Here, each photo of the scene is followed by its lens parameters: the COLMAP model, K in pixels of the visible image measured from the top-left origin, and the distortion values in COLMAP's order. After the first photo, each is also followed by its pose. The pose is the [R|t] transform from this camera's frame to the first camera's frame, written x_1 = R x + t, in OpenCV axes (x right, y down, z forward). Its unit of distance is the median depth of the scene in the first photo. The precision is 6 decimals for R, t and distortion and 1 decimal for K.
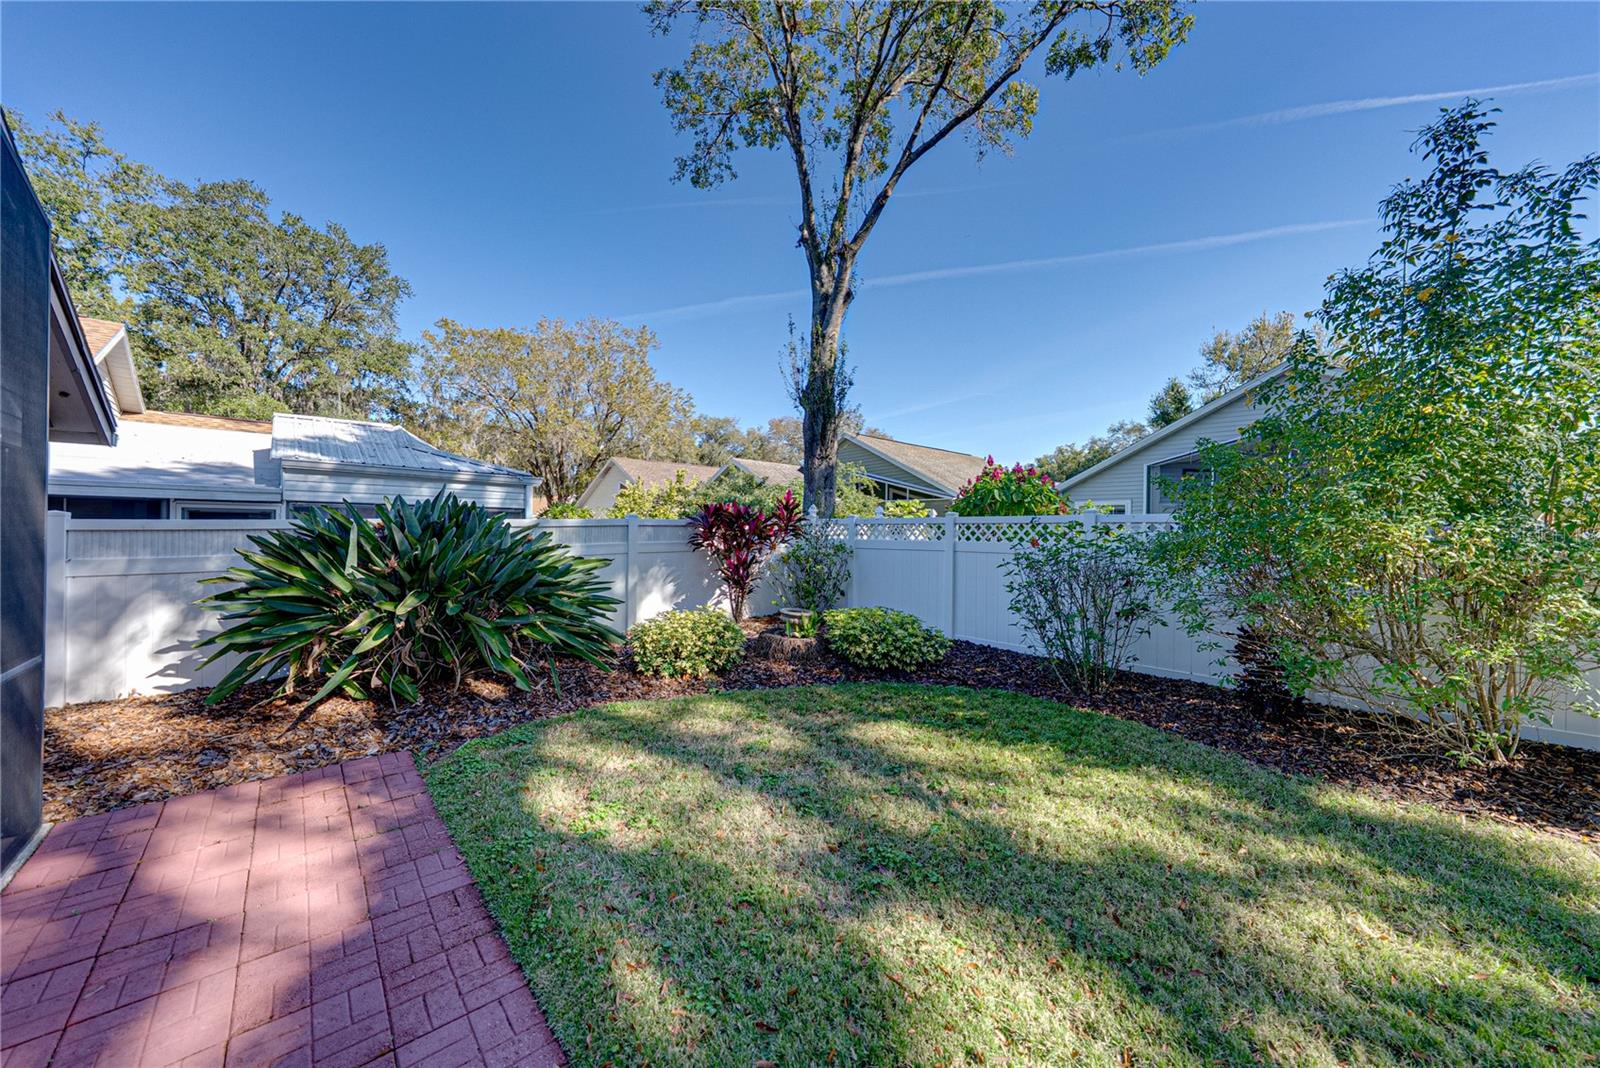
lens RADIAL K [[566.5, 0, 802.3], [0, 566.5, 532.3], [0, 0, 1]] dist [-0.007227, 0.002297]
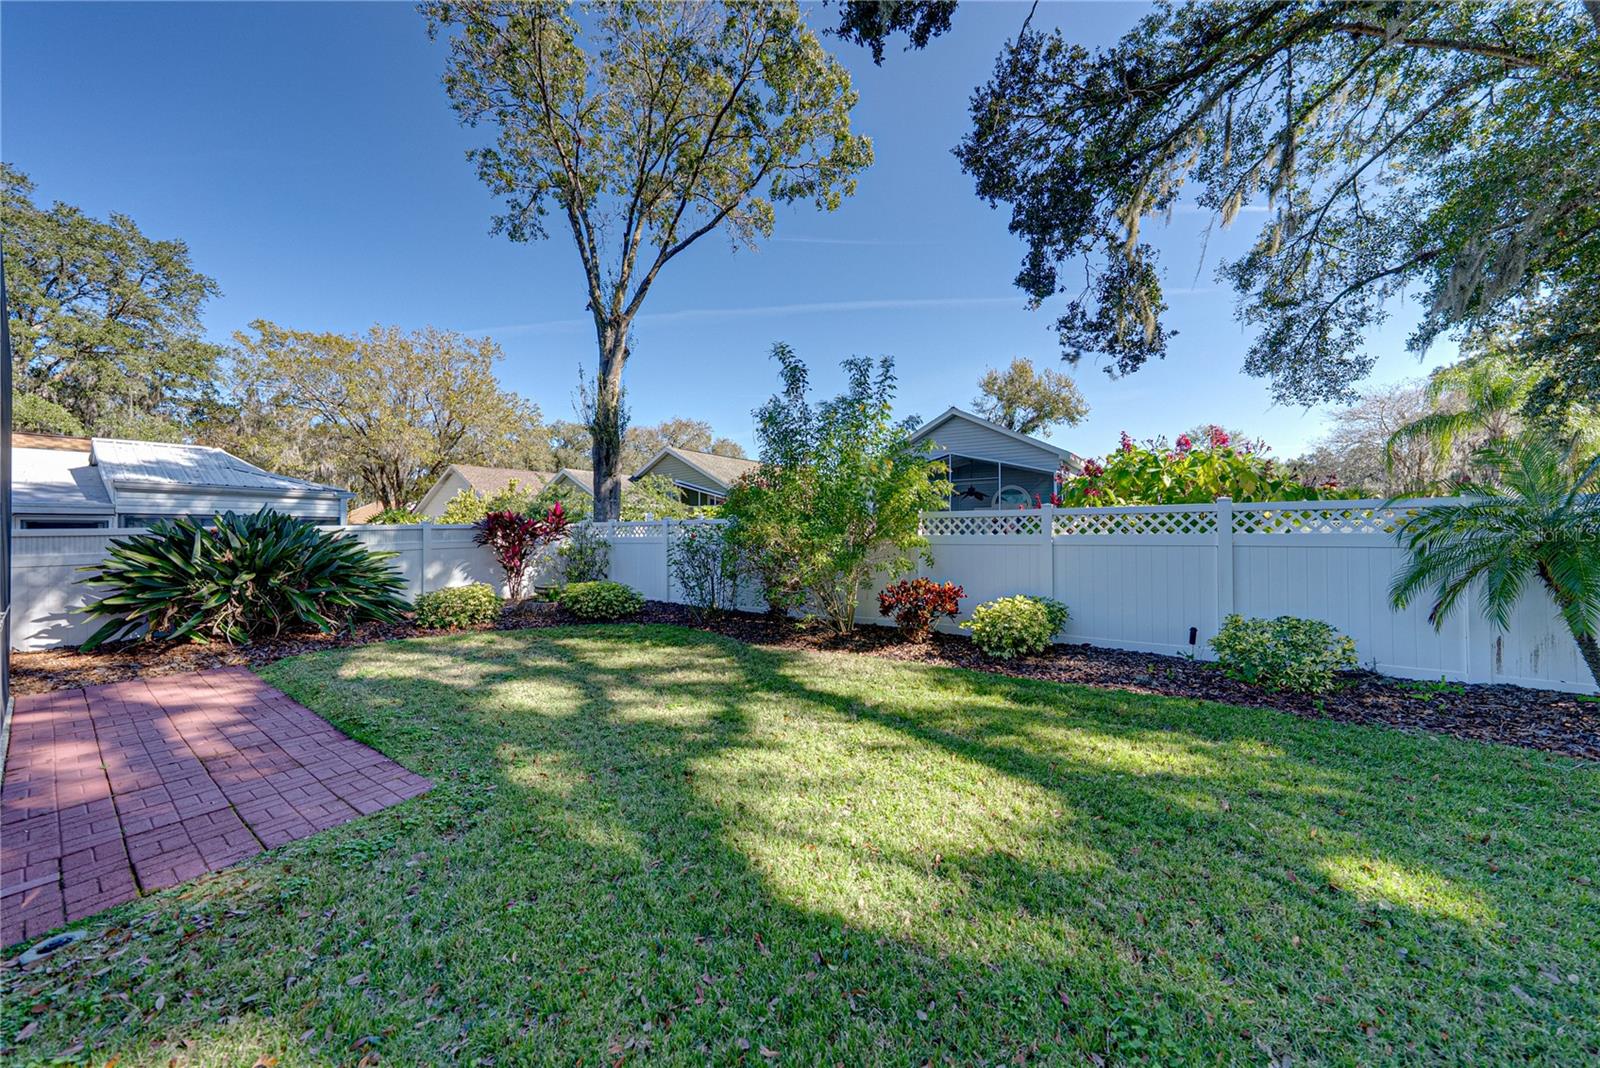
lens RADIAL K [[566.5, 0, 805.2], [0, 566.5, 522.0], [0, 0, 1]] dist [-0.007227, 0.002297]
pose [[0.978534, -0.011327, 0.205775, 0.242925], [0.016098, 0.999639, -0.021524, 0.010431], [-0.205457, 0.024374, 0.978363, -0.402331]]
